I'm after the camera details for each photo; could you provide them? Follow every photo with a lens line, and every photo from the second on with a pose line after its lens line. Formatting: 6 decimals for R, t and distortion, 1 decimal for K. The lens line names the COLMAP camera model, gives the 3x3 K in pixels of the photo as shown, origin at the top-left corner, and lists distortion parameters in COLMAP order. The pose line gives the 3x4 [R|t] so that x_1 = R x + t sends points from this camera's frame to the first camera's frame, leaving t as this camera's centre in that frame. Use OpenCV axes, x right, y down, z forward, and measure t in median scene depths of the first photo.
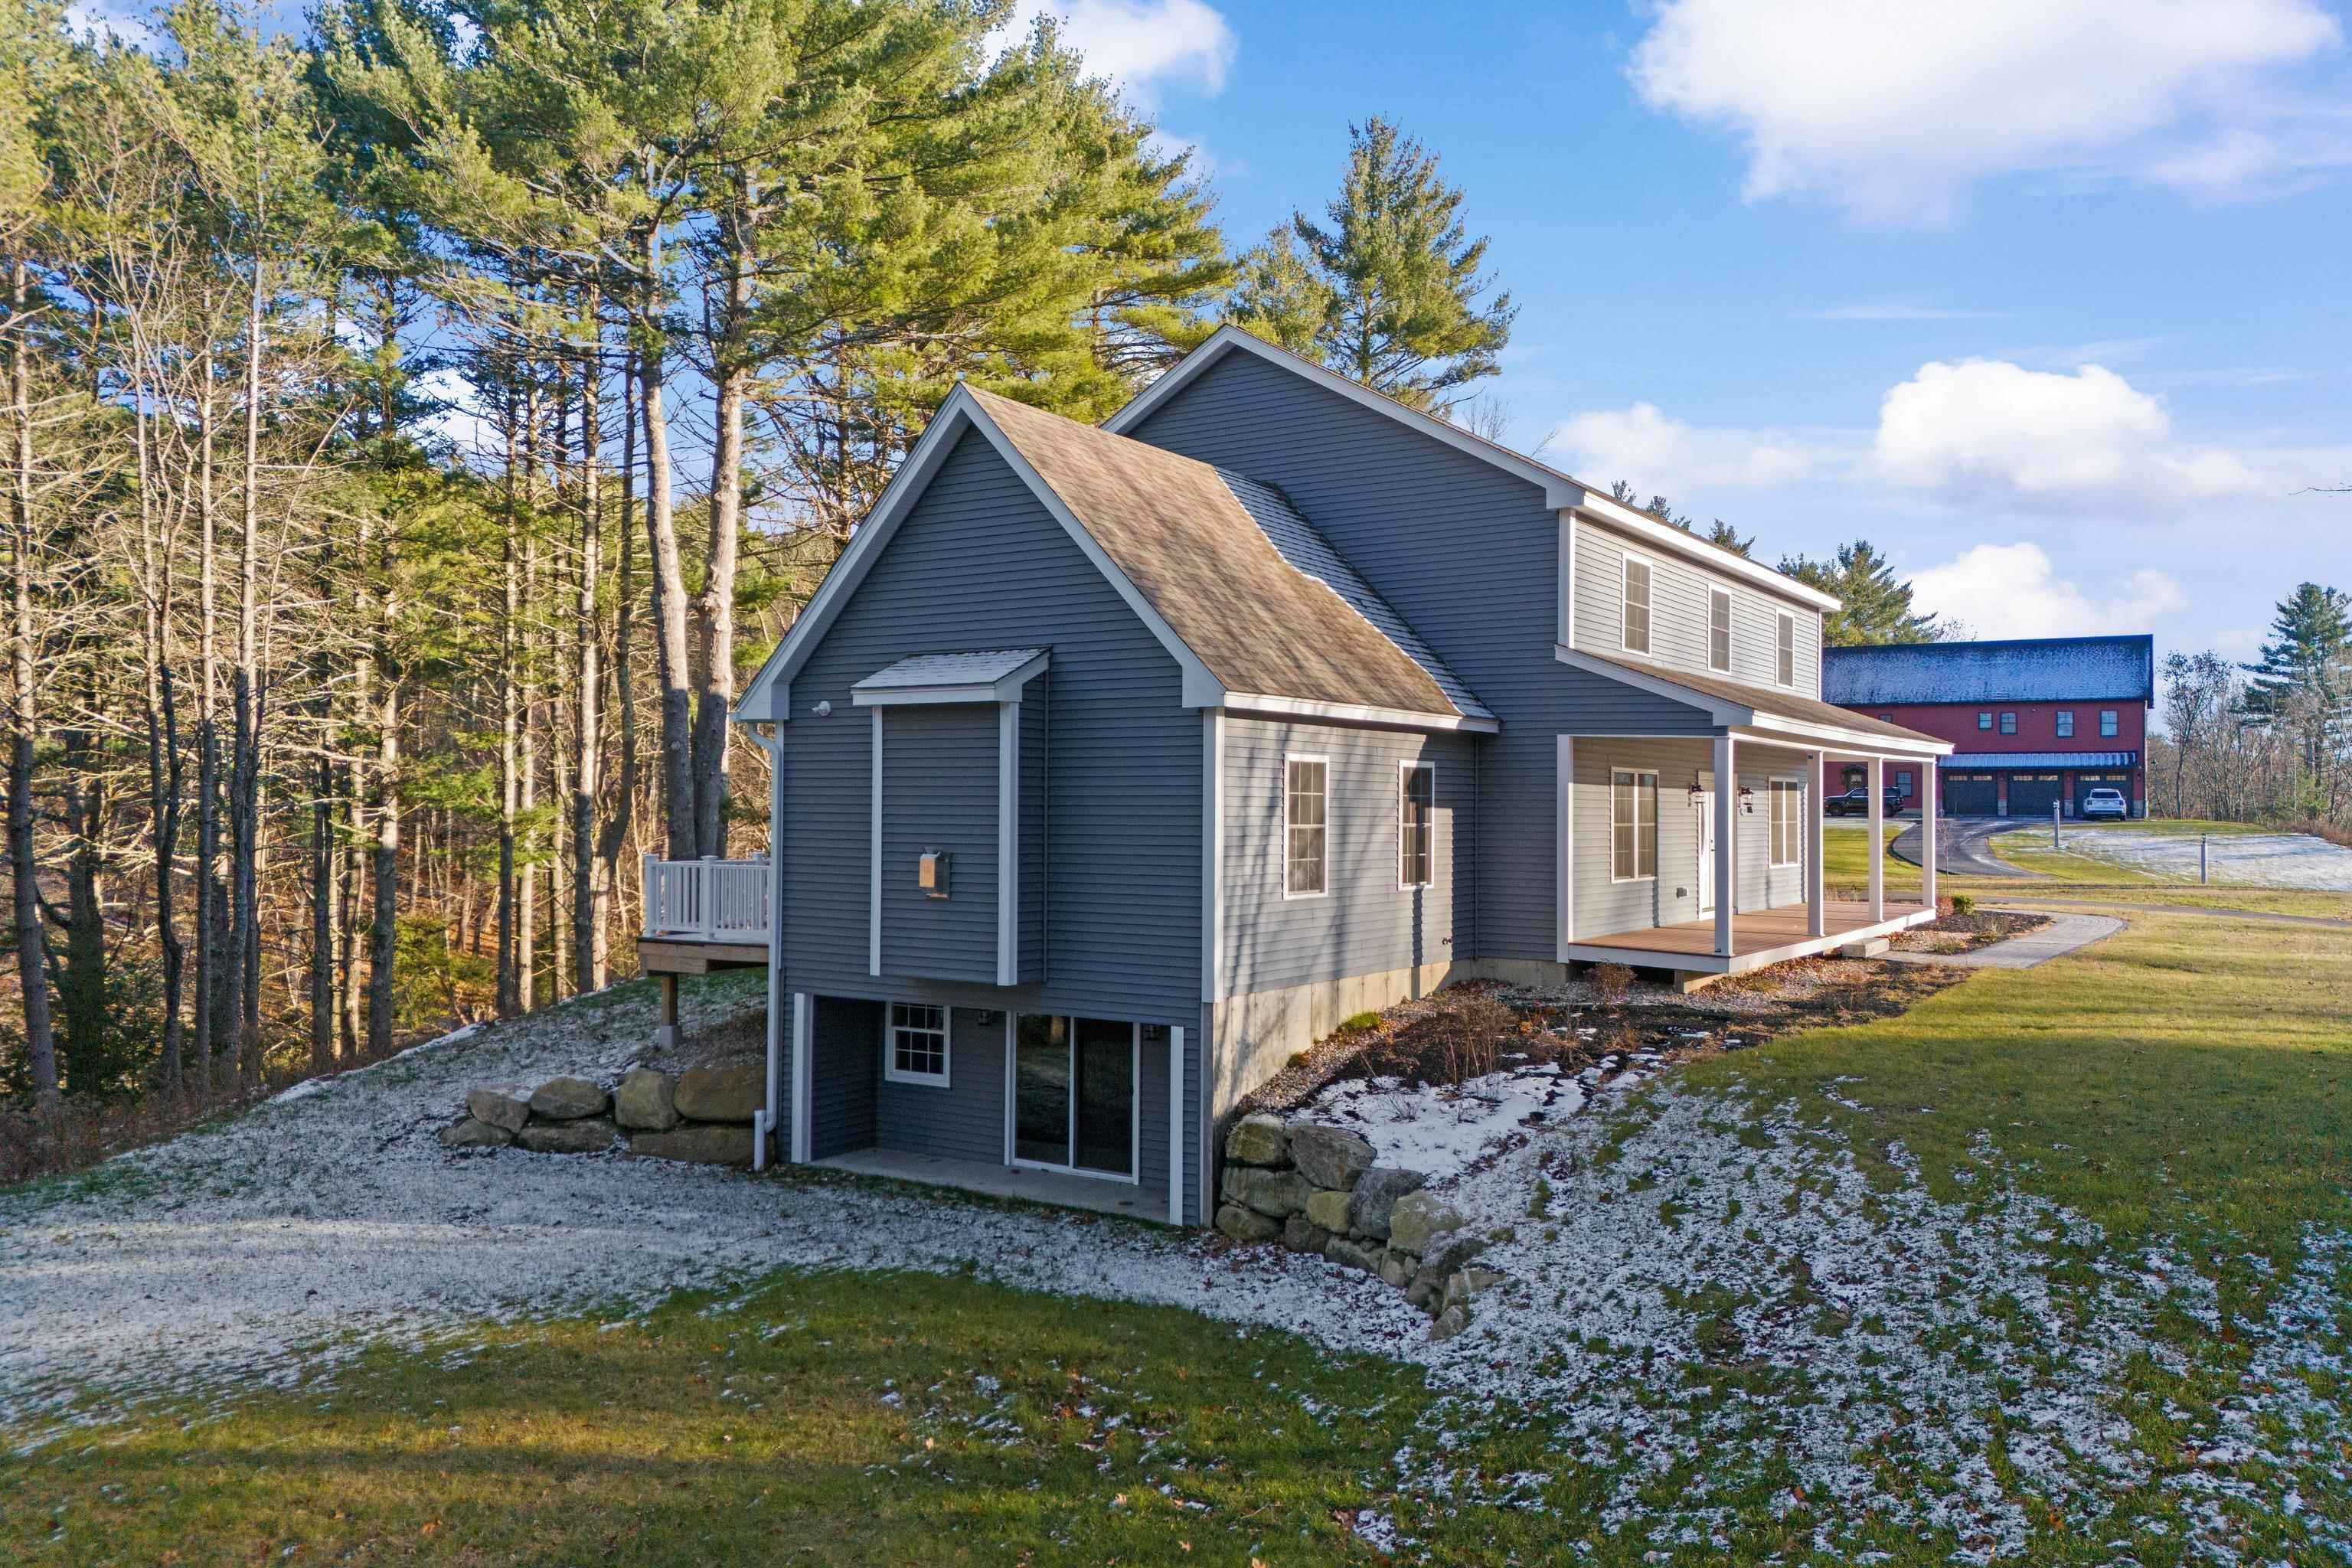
lens RADIAL K [[1693.5, 0, 1176.0], [0, 1693.5, 784.0], [0, 0, 1]] dist [0.086196, 0.001713]
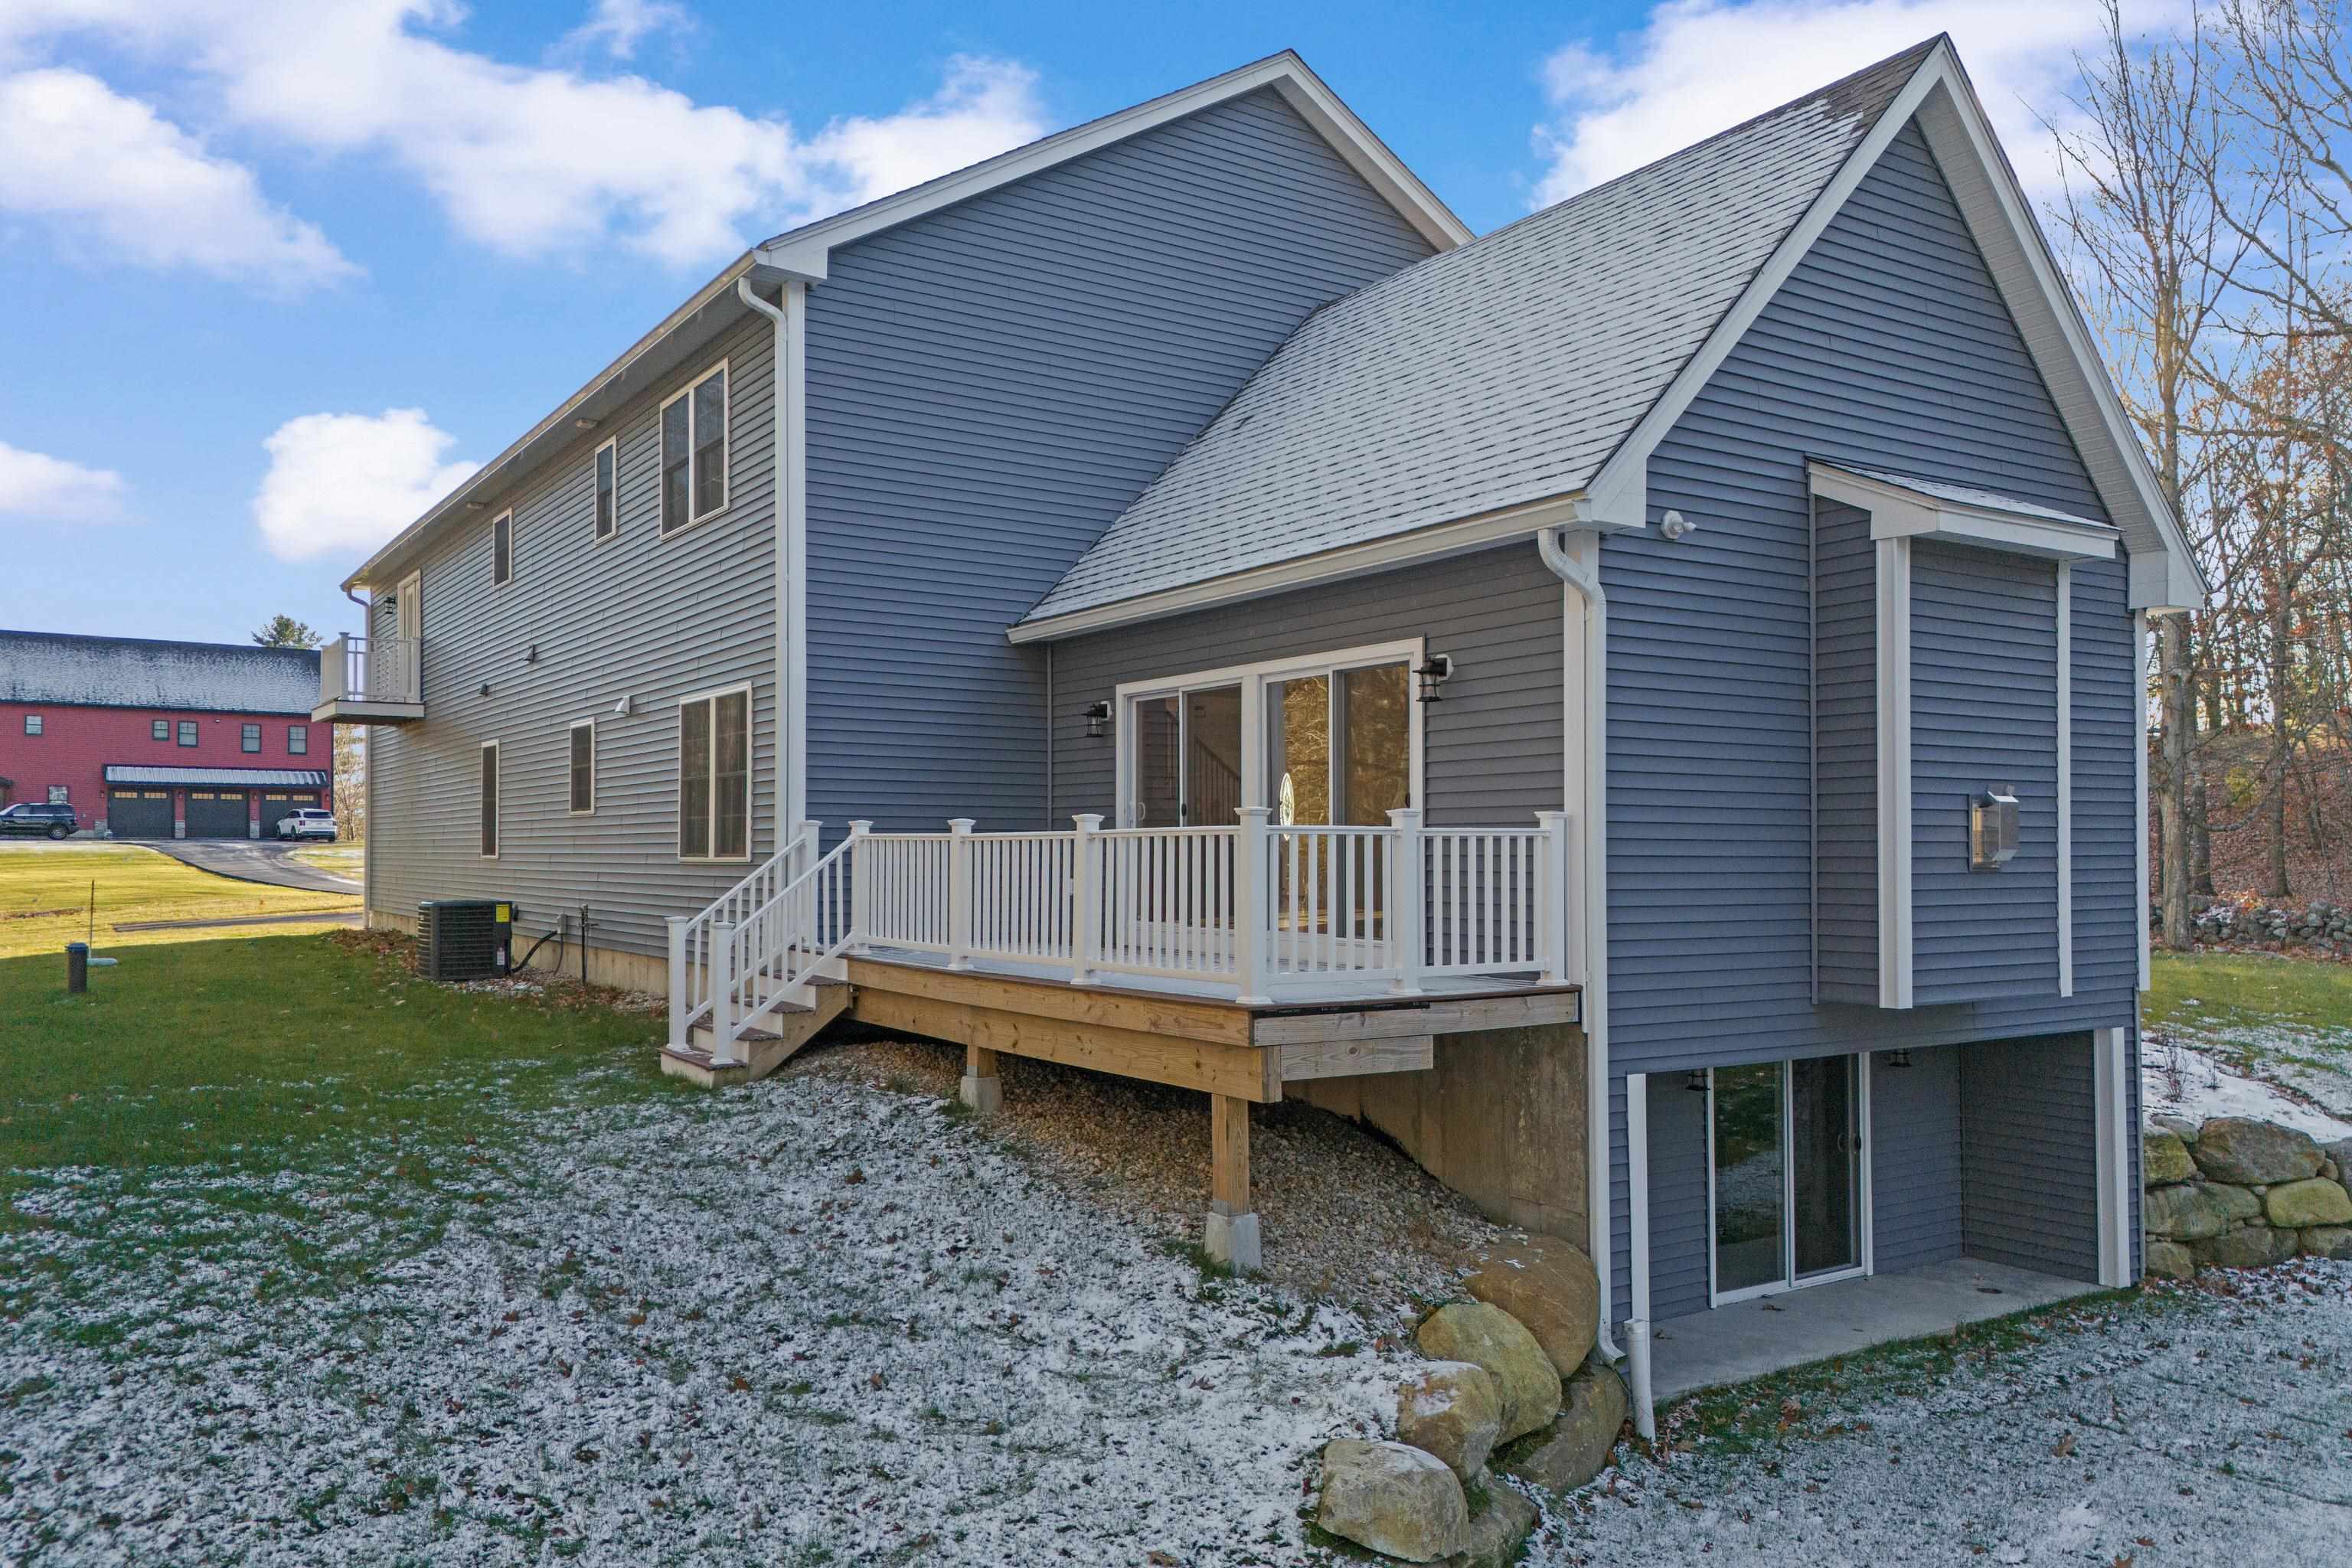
lens RADIAL K [[1730.9, 0, 1183.4], [0, 1730.9, 833.2], [0, 0, 1]] dist [0.025189, -0.000688]
pose [[0.390416, 0.005933, 0.920619, -0.751563], [-0.012859, 0.999917, -0.000991, 0.053493], [-0.920549, -0.011451, 0.390460, 0.925723]]
